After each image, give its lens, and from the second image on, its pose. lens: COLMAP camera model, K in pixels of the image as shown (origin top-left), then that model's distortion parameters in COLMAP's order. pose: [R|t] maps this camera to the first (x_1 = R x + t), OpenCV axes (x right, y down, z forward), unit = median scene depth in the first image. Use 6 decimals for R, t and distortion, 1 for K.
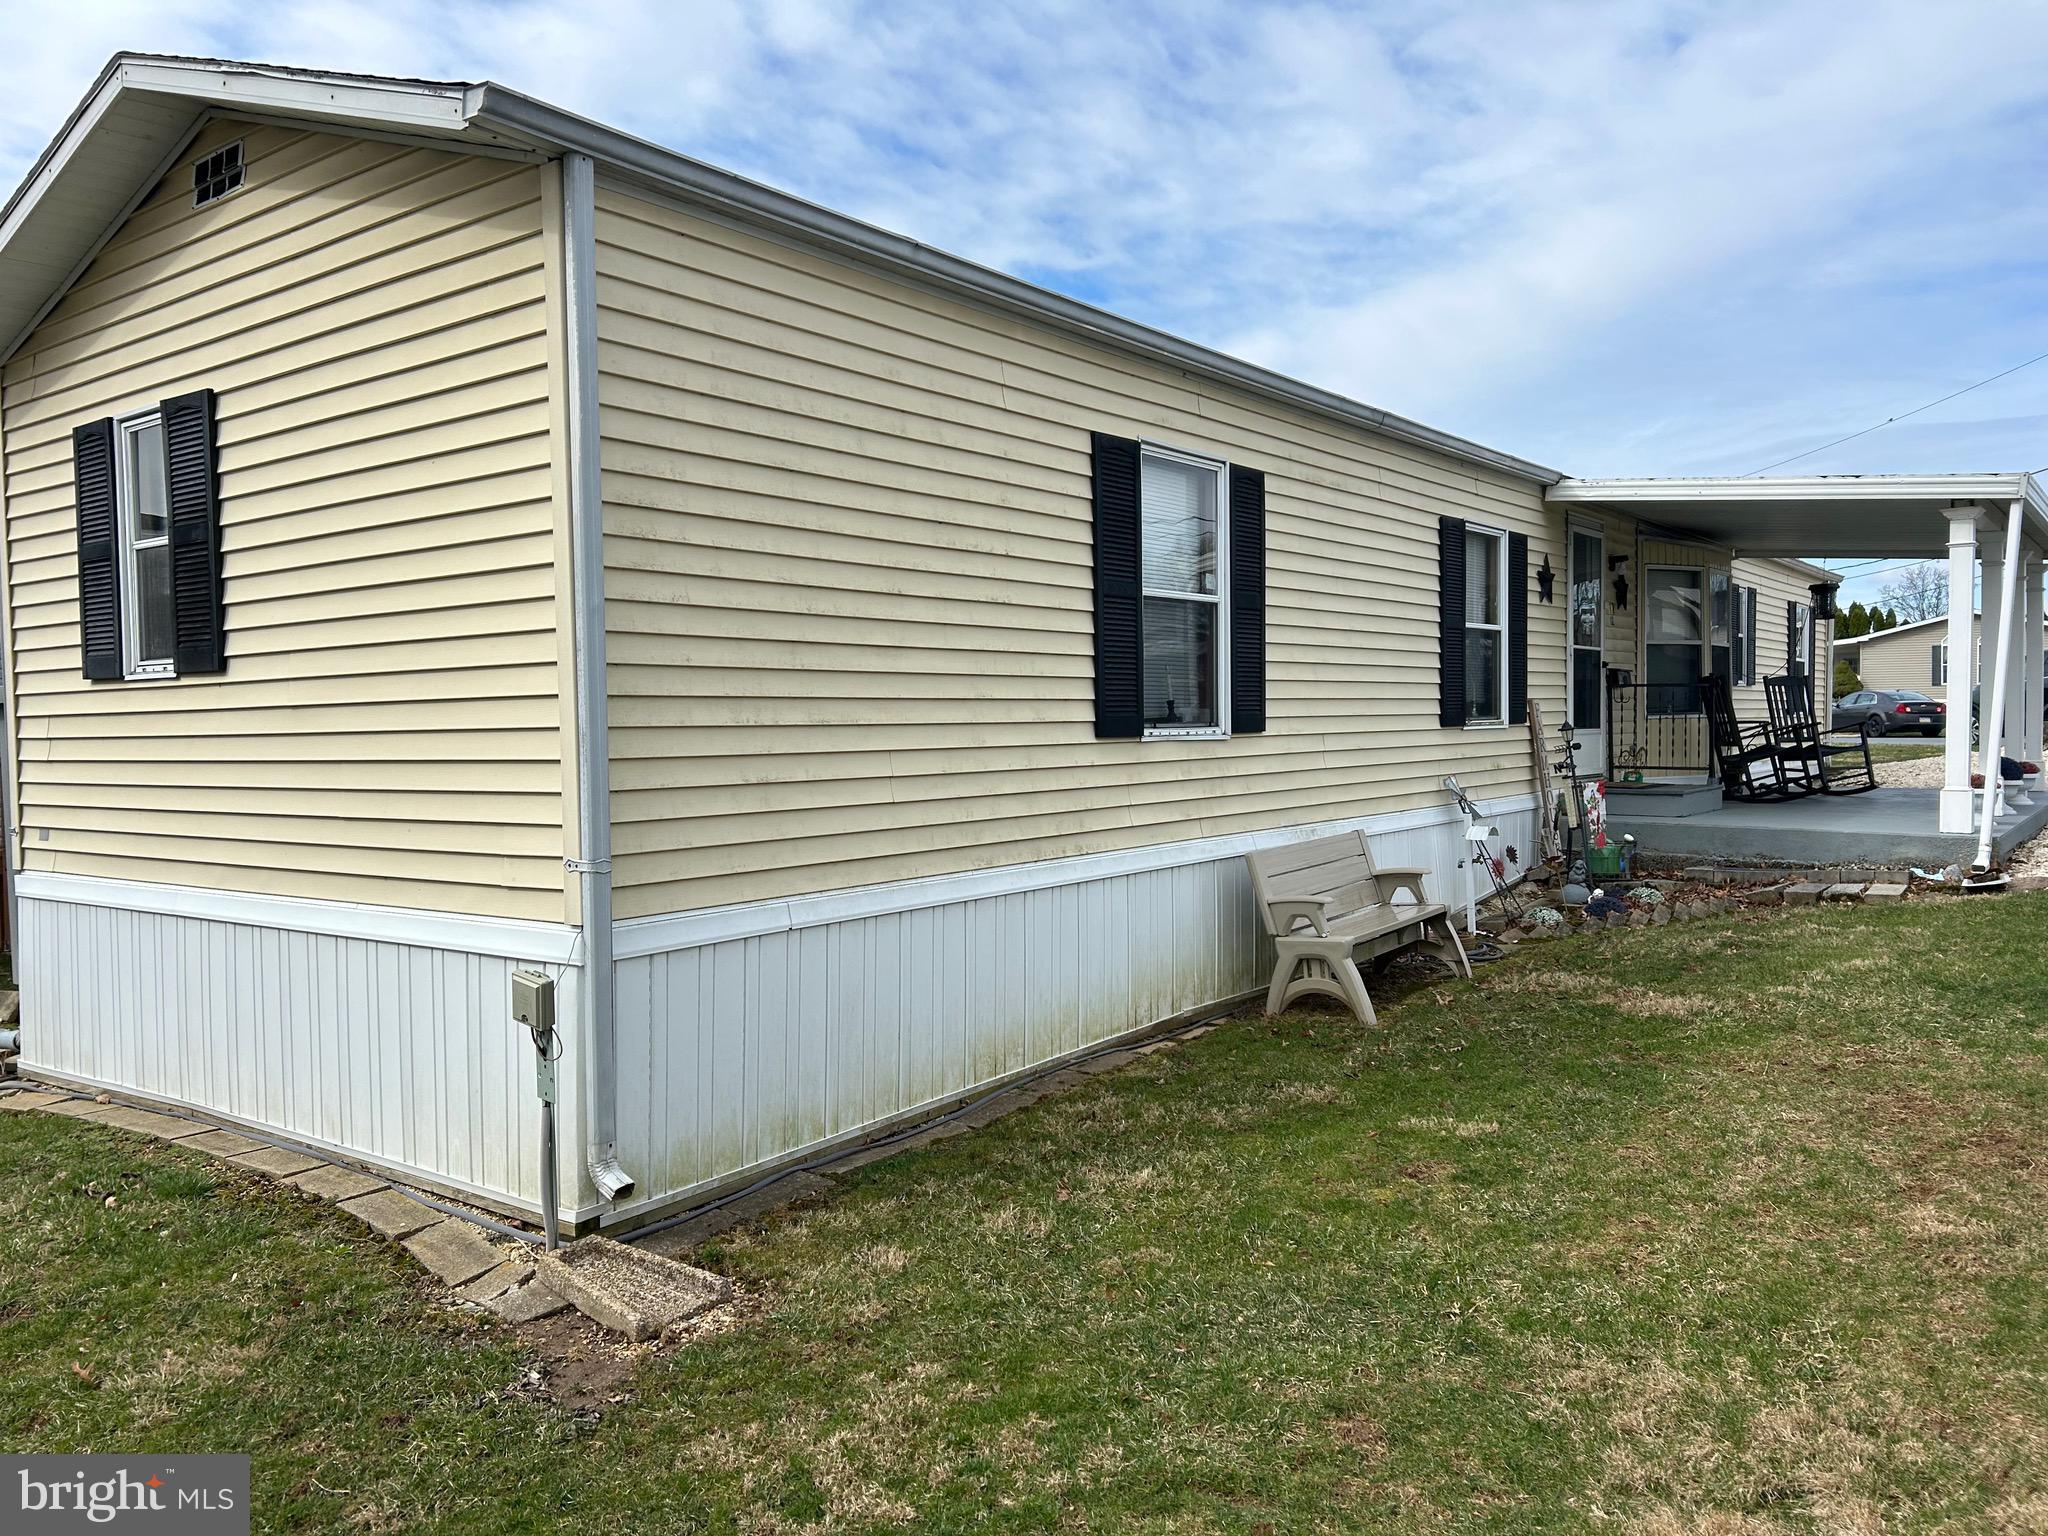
lens RADIAL K [[1575.9, 0, 1025.5], [0, 1575.9, 760.4], [0, 0, 1]] dist [0.019915, -0.036742]
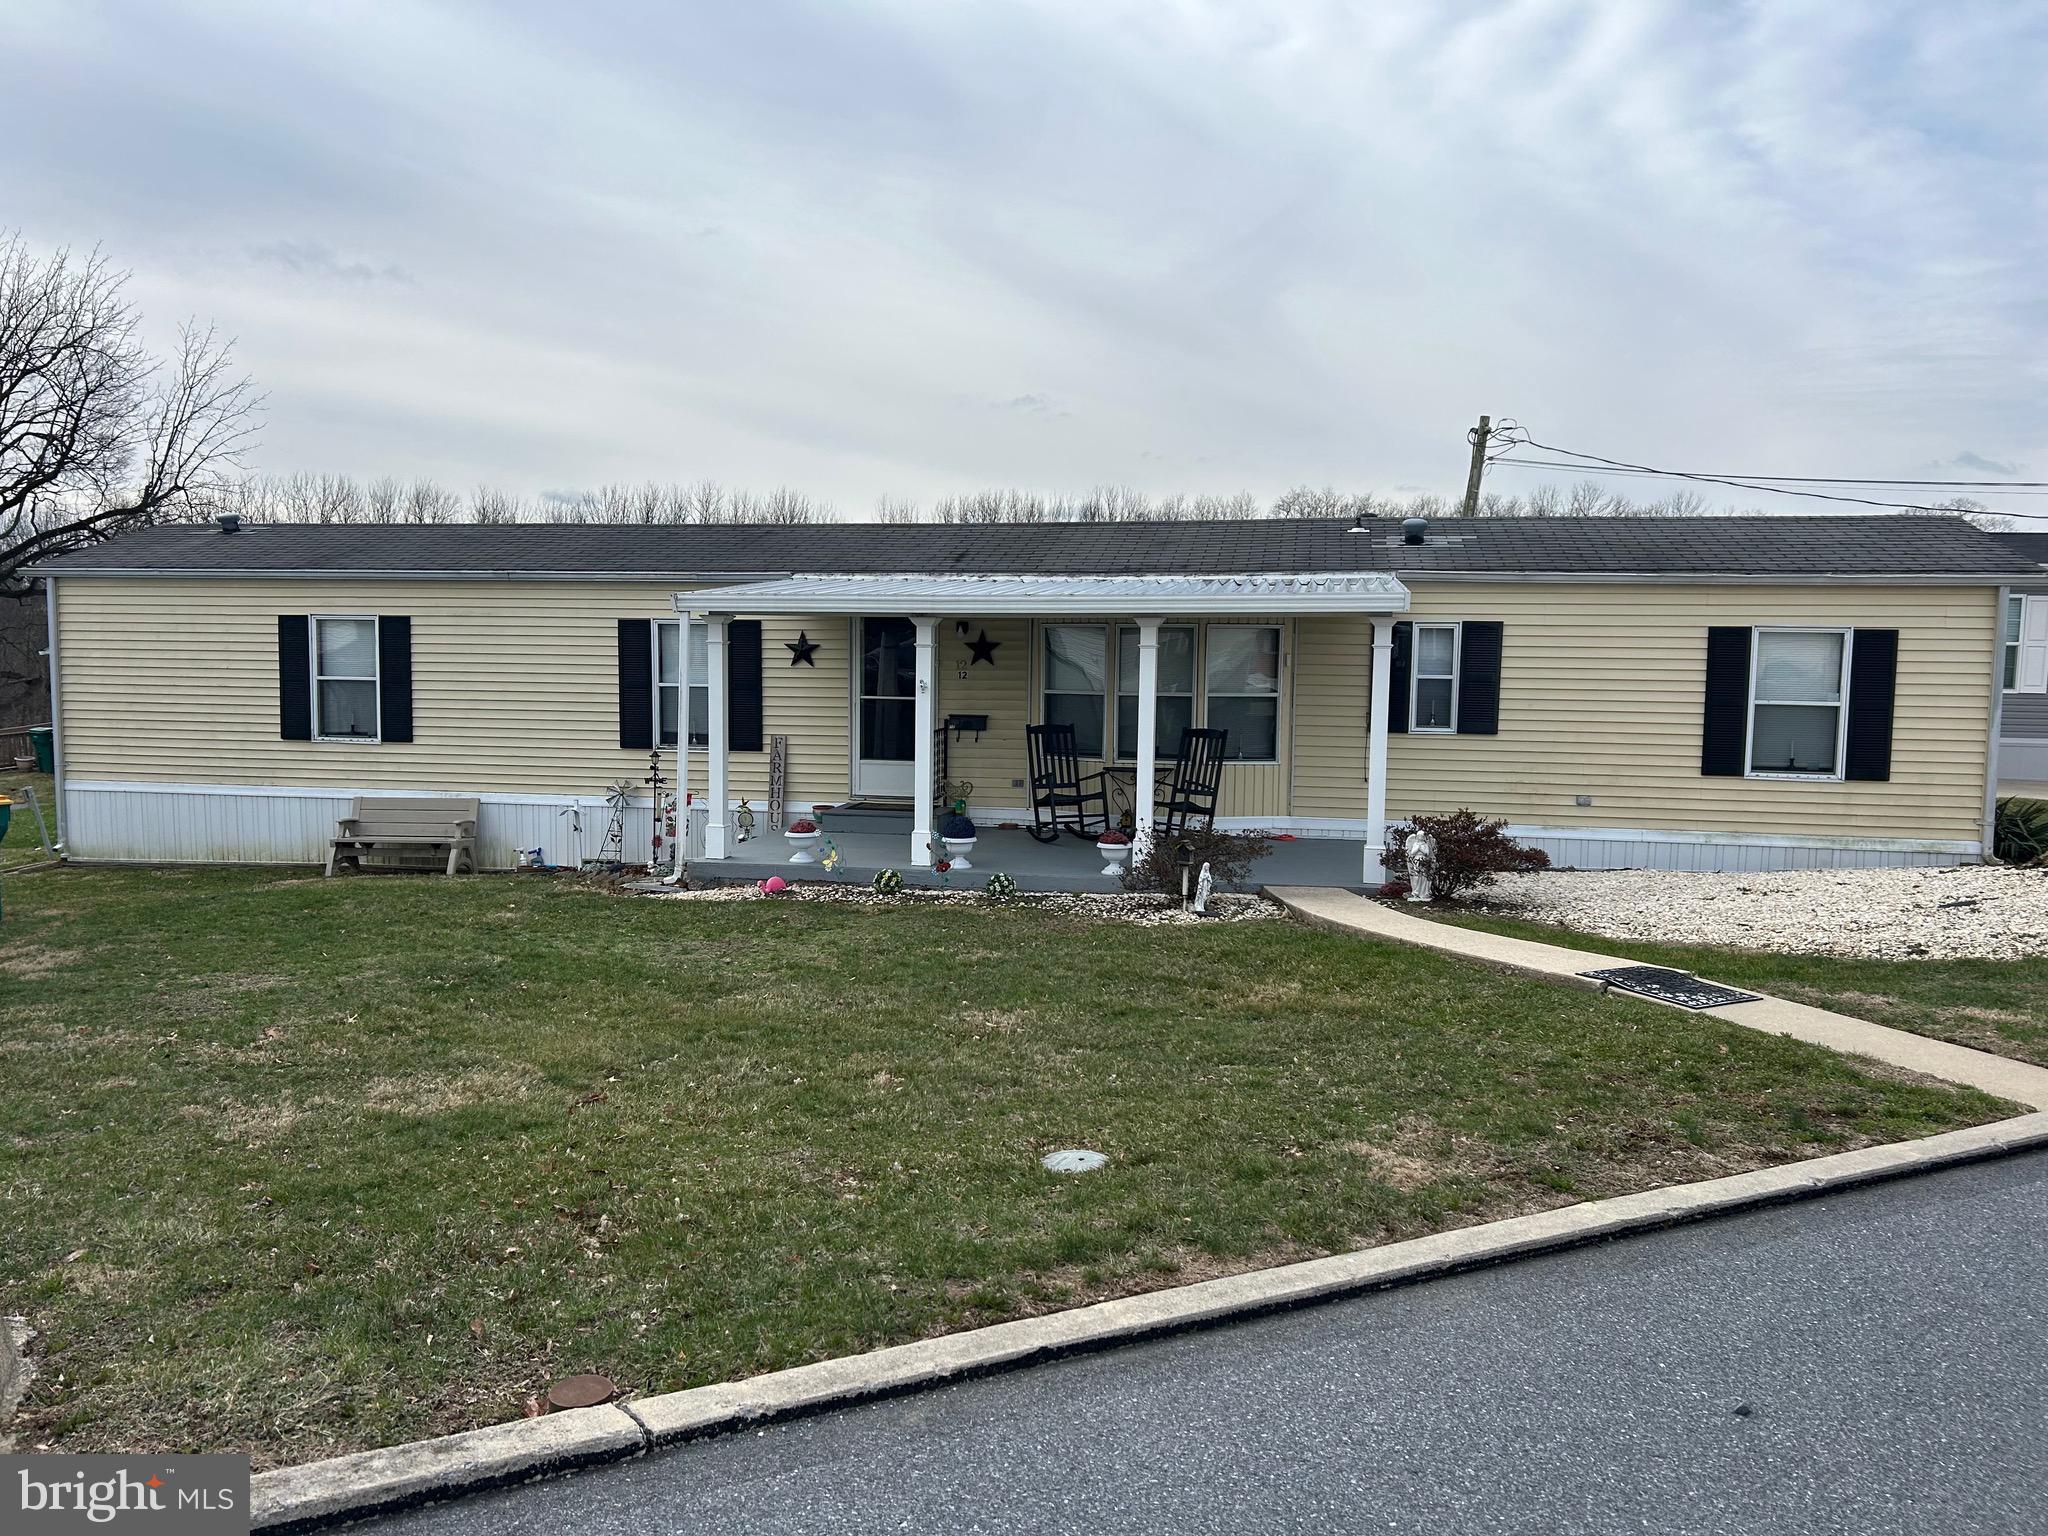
lens RADIAL K [[1575.9, 0, 1024.2], [0, 1575.9, 770.4], [0, 0, 1]] dist [0.019915, -0.036742]
pose [[0.412903, 0.057295, -0.908971, 2.475975], [-0.053692, 0.997815, 0.038505, -0.109628], [0.909191, 0.032906, 0.415077, 0.924142]]
